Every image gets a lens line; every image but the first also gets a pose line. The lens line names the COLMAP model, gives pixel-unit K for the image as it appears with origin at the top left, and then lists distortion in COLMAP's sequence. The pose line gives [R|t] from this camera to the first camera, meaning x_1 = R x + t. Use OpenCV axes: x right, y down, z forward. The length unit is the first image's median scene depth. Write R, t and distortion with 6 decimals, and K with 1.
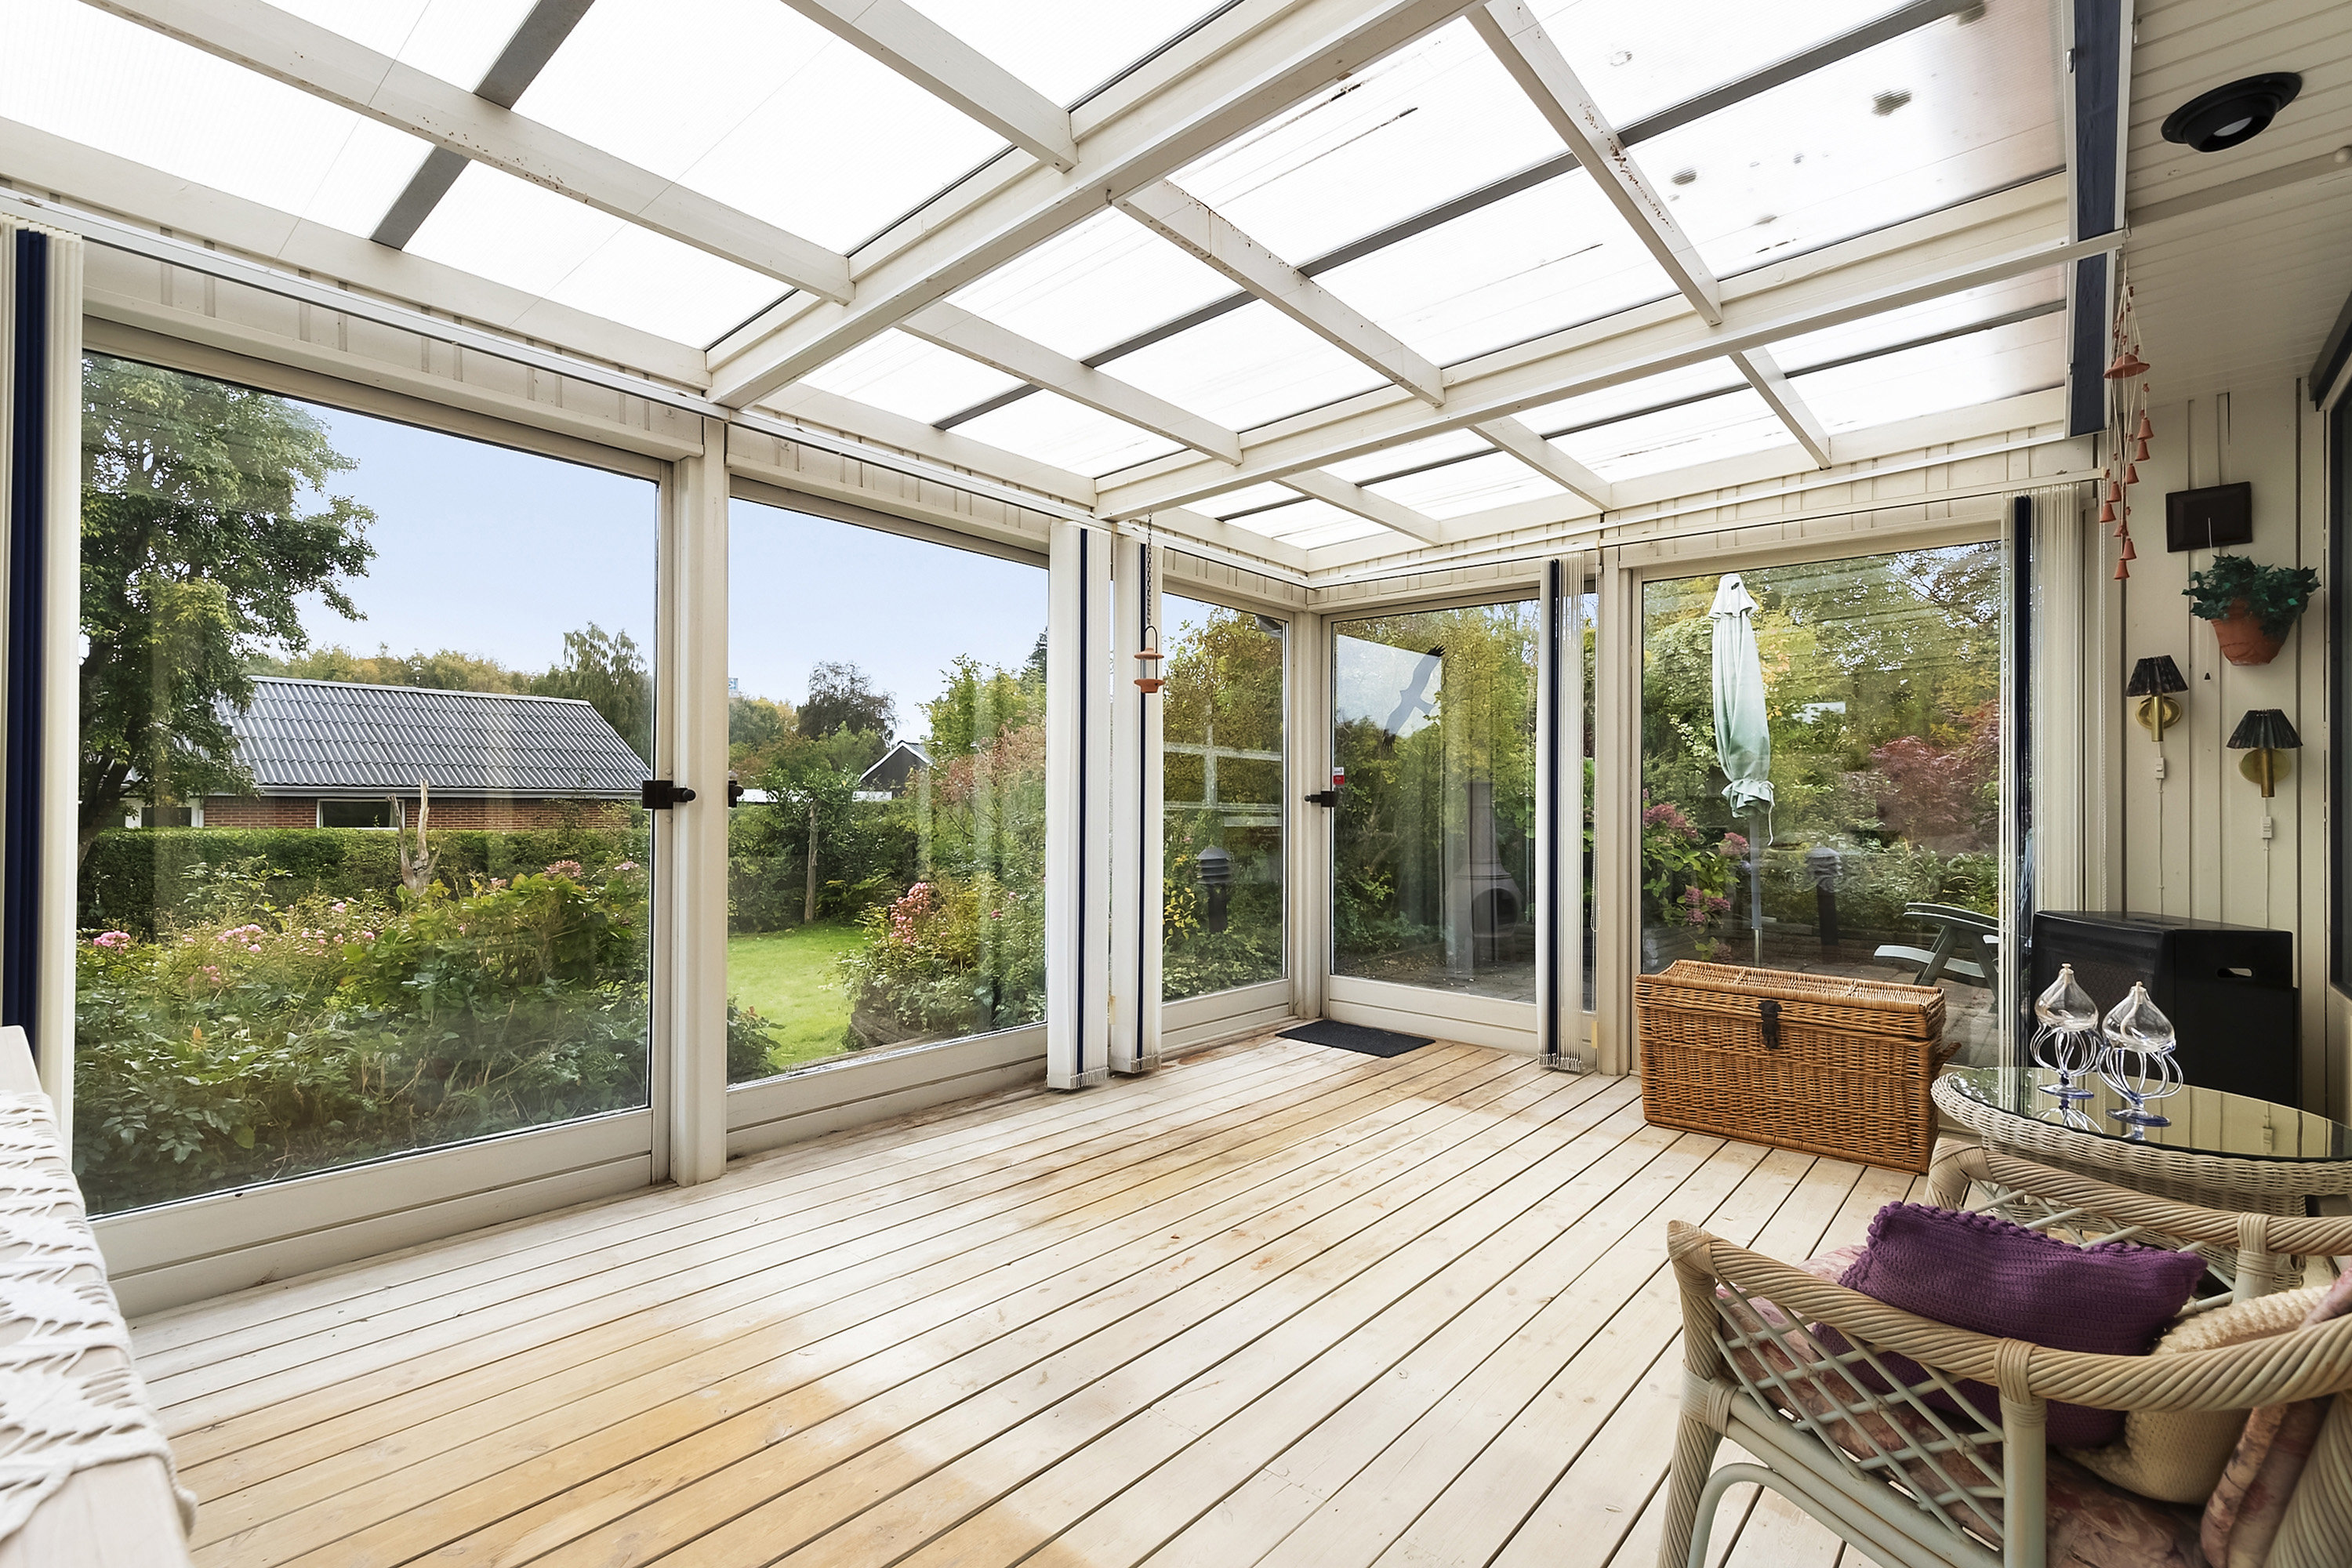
lens RADIAL K [[1067.0, 0, 1176.0], [0, 1067.0, 784.0], [0, 0, 1]] dist [0.002817, 0.000207]
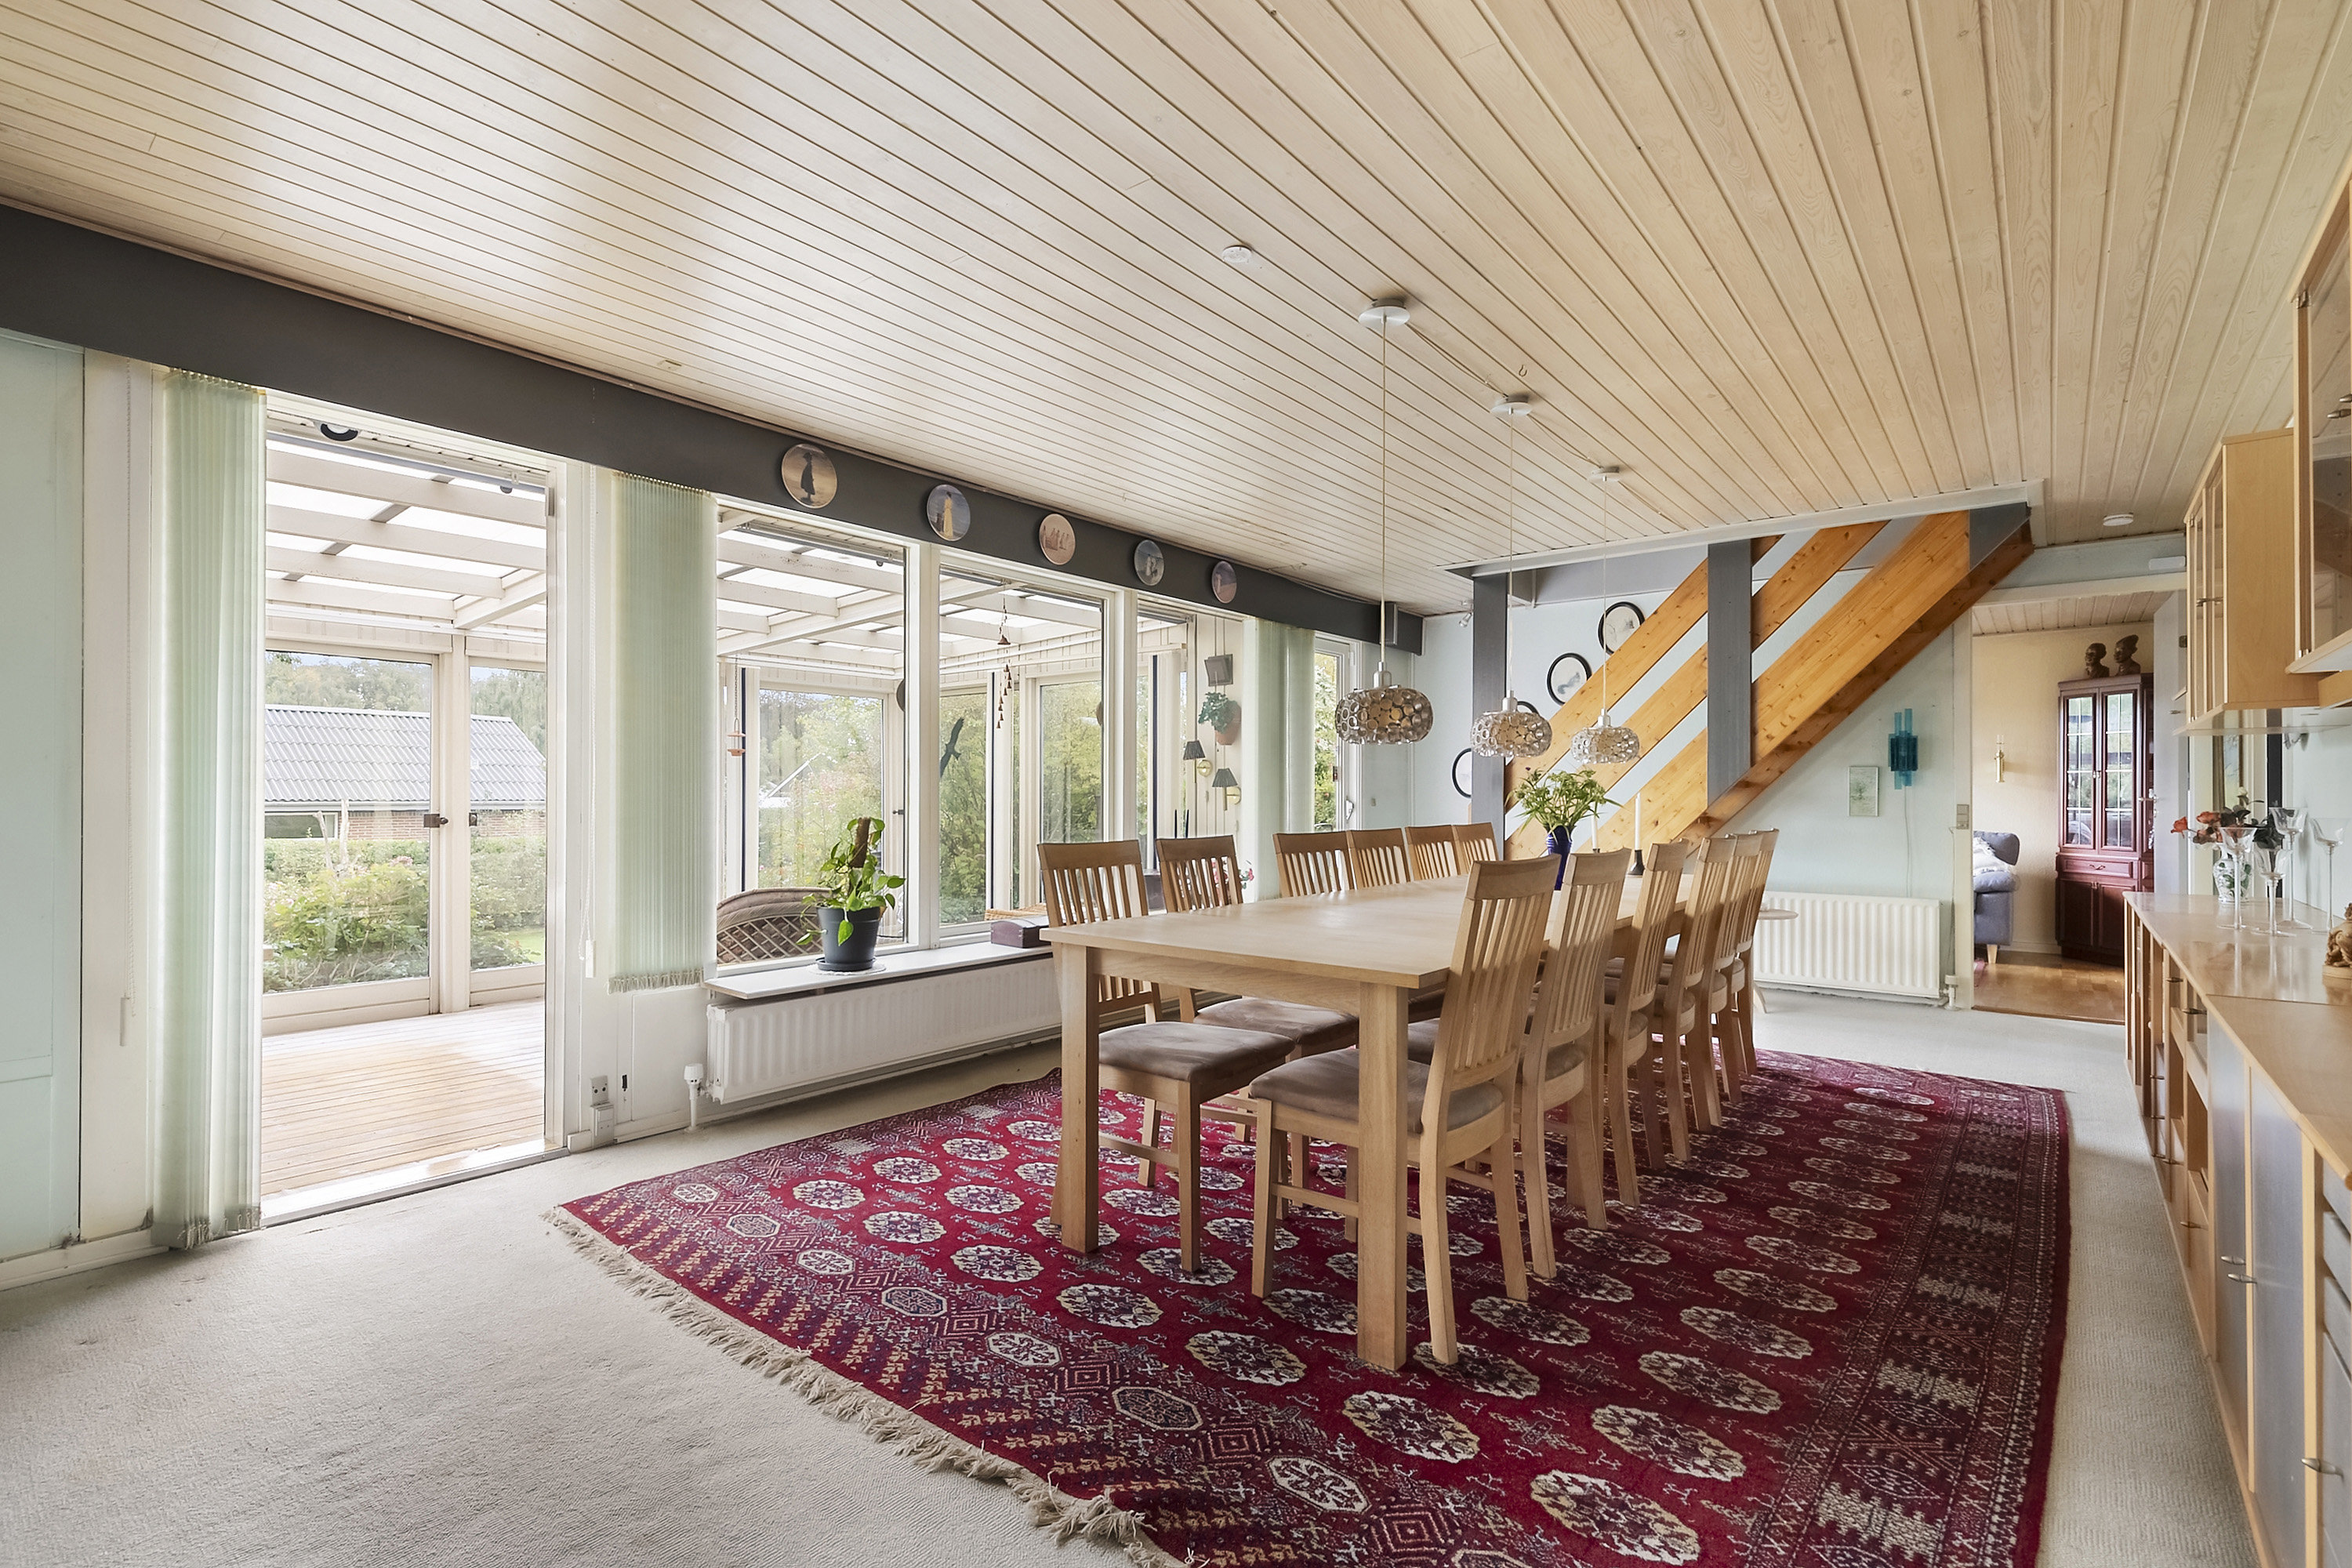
lens RADIAL K [[1084.2, 0, 1176.0], [0, 1084.2, 784.0], [0, 0, 1]] dist [-0.000078, 0.000011]
pose [[0.999547, -0.013652, 0.026811, 0.817491], [0.013596, 0.999905, 0.002263, -0.042300], [-0.026840, -0.001897, 0.999638, -1.021737]]
